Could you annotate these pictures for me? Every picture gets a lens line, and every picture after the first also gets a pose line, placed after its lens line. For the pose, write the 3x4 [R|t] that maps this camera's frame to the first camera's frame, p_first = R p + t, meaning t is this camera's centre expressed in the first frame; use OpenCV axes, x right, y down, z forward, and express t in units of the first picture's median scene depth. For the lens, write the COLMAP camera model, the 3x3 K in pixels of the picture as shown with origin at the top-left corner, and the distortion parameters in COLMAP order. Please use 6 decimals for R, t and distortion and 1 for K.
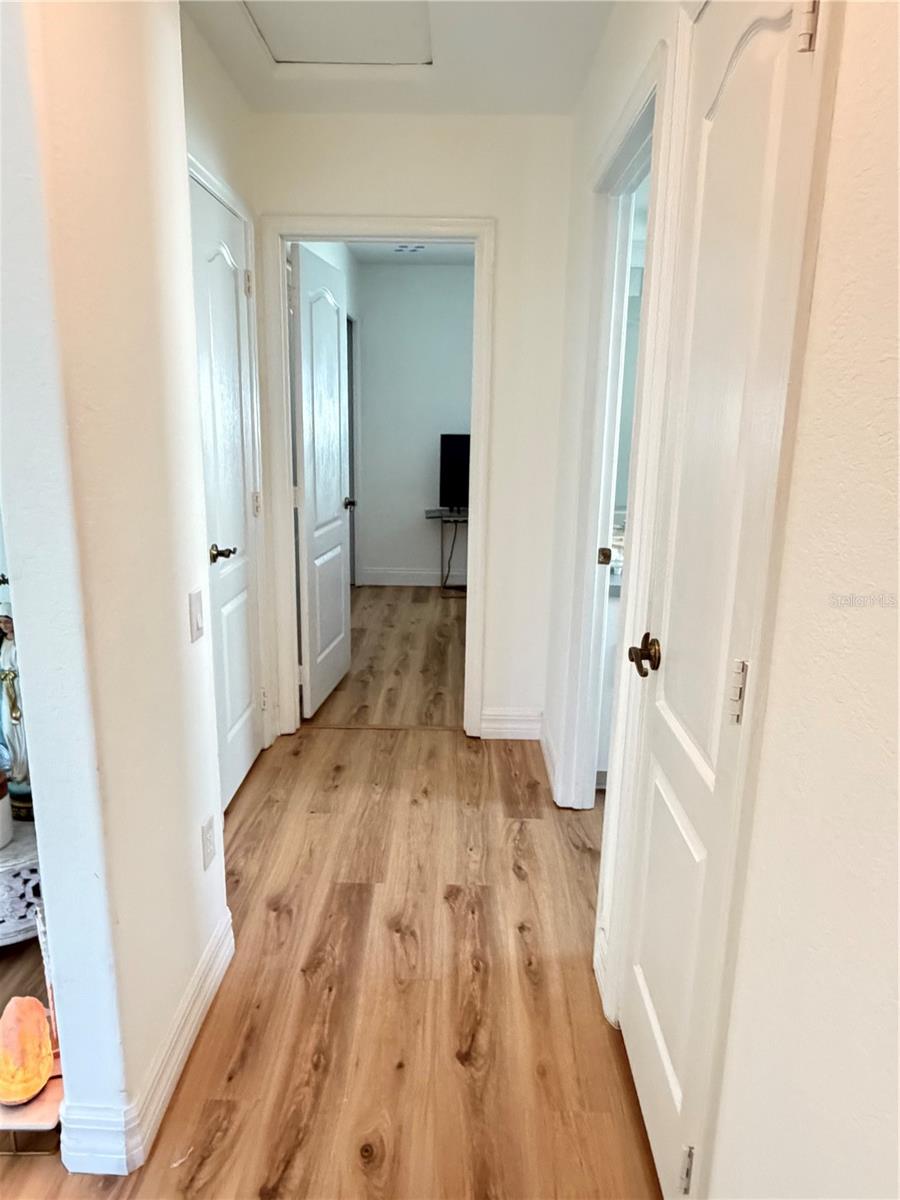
lens RADIAL K [[798.8, 0, 453.0], [0, 798.8, 598.5], [0, 0, 1]] dist [0.004398, 0.000938]
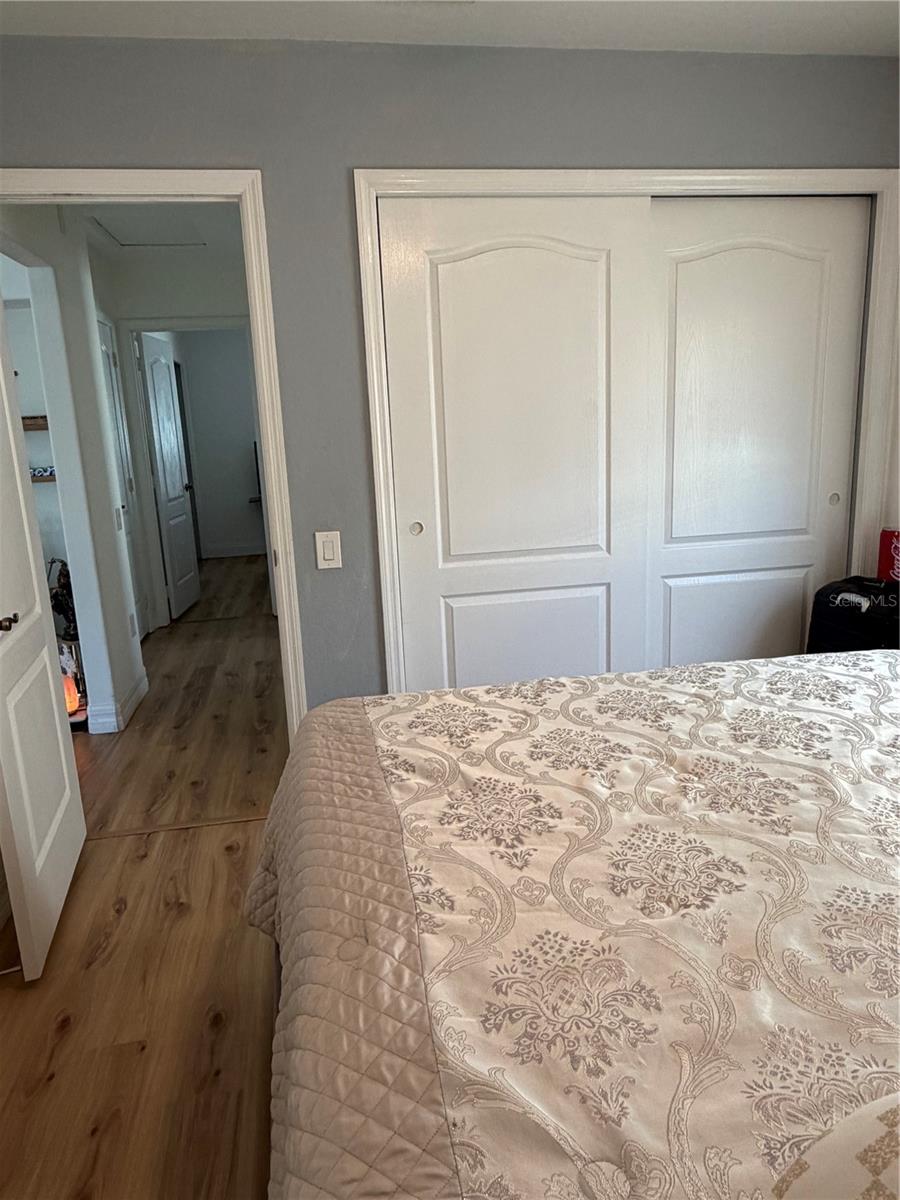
lens RADIAL K [[798.8, 0, 447.8], [0, 798.8, 599.1], [0, 0, 1]] dist [0.004398, 0.000938]
pose [[0.981676, -0.101473, 0.161291, 0.152942], [0.103485, 0.994623, -0.004096, 0.257122], [-0.160008, 0.020712, 0.986898, -1.014899]]
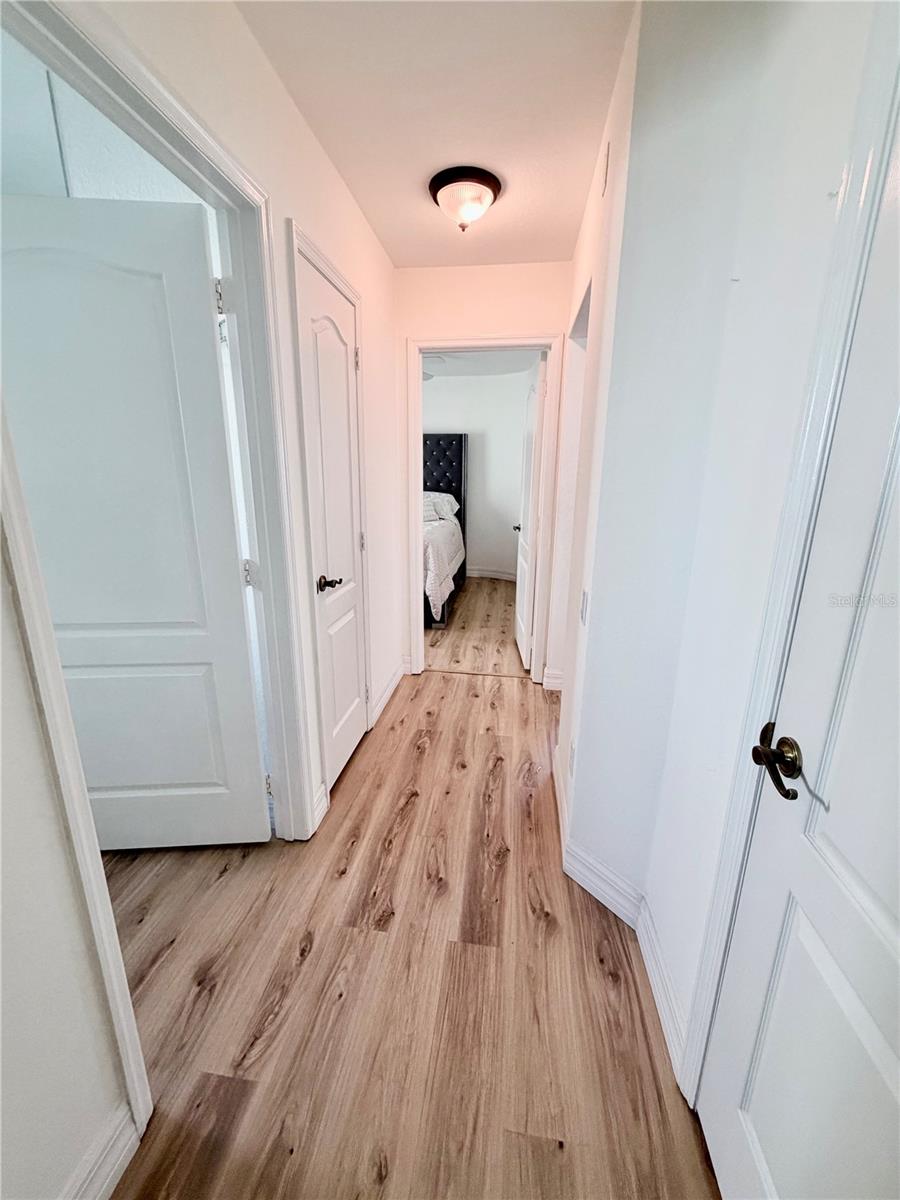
lens RADIAL K [[482.9, 0, 441.7], [0, 482.9, 599.8], [0, 0, 1]] dist [0.003170, 0.000982]
pose [[-0.989686, -0.062092, 0.129098, -0.126437], [0.006395, 0.881134, 0.472824, -0.294439], [-0.143111, 0.468773, -0.871649, 1.301777]]
